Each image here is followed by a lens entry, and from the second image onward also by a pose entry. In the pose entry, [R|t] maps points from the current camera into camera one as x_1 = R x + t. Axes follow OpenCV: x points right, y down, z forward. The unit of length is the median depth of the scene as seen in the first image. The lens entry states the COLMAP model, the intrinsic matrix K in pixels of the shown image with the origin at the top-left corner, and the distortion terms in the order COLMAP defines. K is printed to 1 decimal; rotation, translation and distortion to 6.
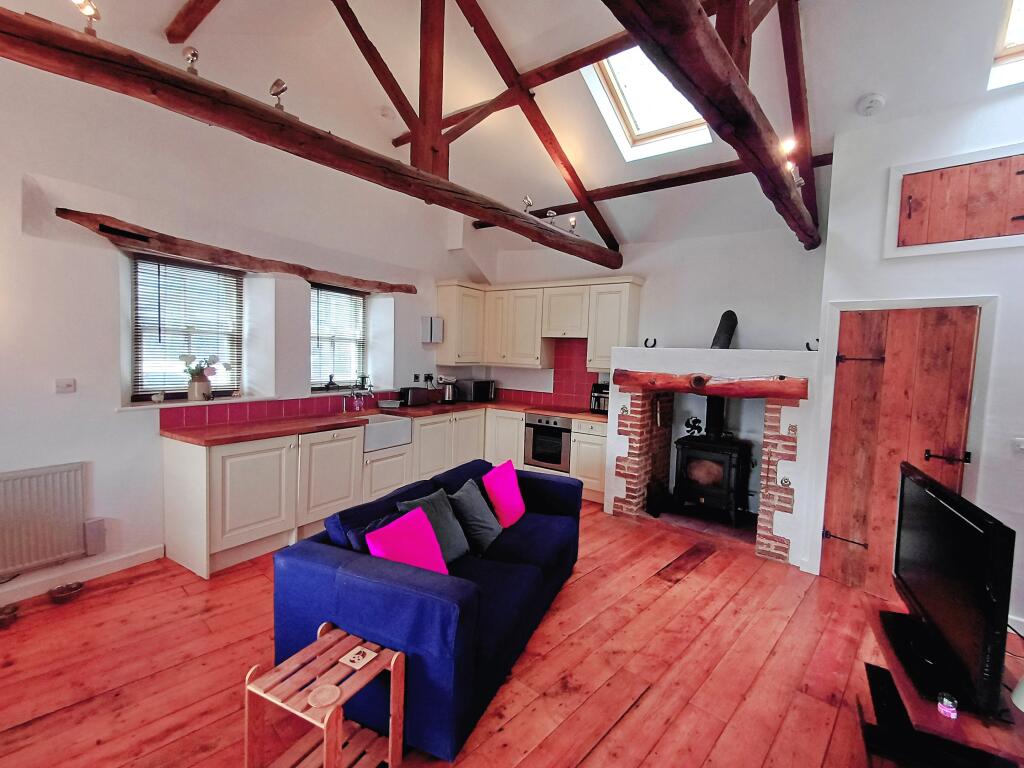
lens RADIAL K [[465.8, 0, 512.0], [0, 465.8, 384.0], [0, 0, 1]] dist [0.012926, -0.000057]
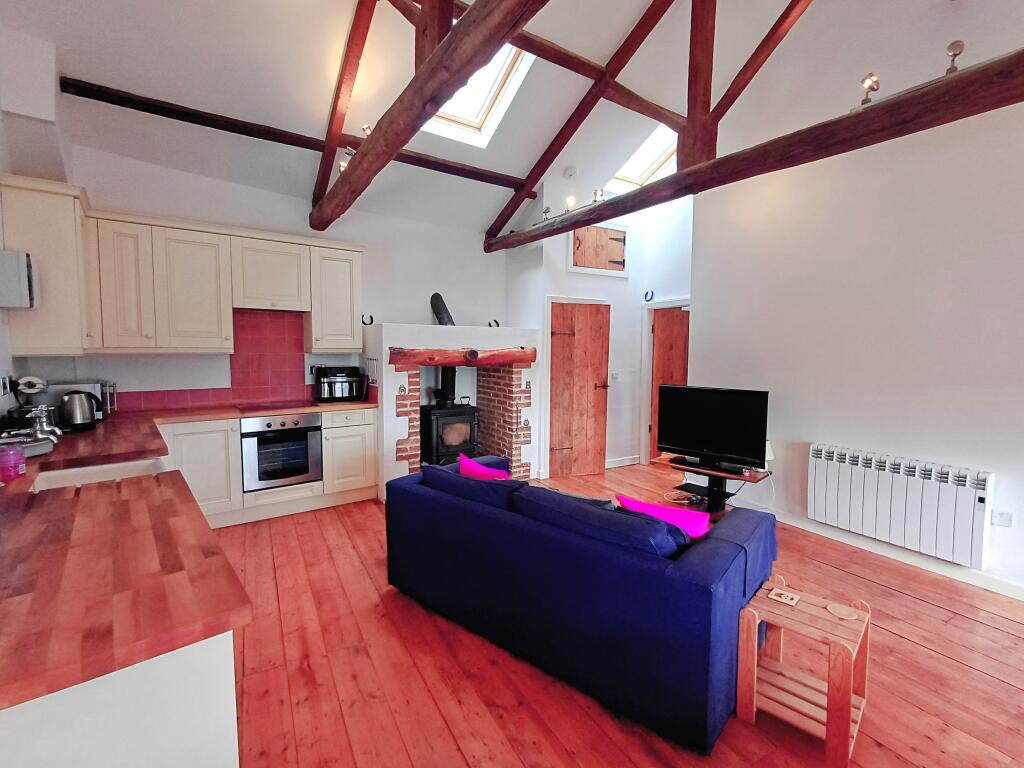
lens RADIAL K [[465.8, 0, 512.0], [0, 465.8, 384.0], [0, 0, 1]] dist [0.012926, -0.000057]
pose [[0.305783, -0.105433, 0.946245, -0.594558], [0.069560, 0.993668, 0.088238, -0.025000], [-0.949557, 0.038839, 0.311181, 0.492176]]
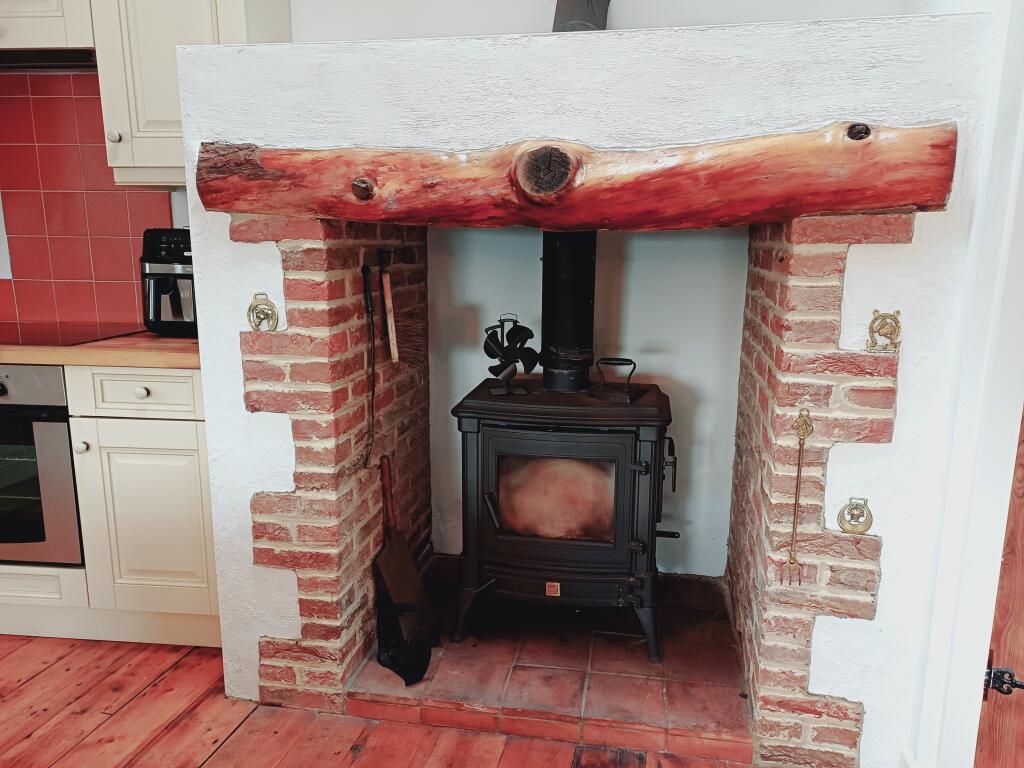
lens RADIAL K [[746.3, 0, 513.5], [0, 746.3, 389.4], [0, 0, 1]] dist [0.034038, -0.000172]
pose [[0.868059, -0.123628, 0.480822, 0.160365], [0.055771, 0.986651, 0.152999, 0.042298], [-0.493319, -0.105996, 0.863366, 0.584572]]
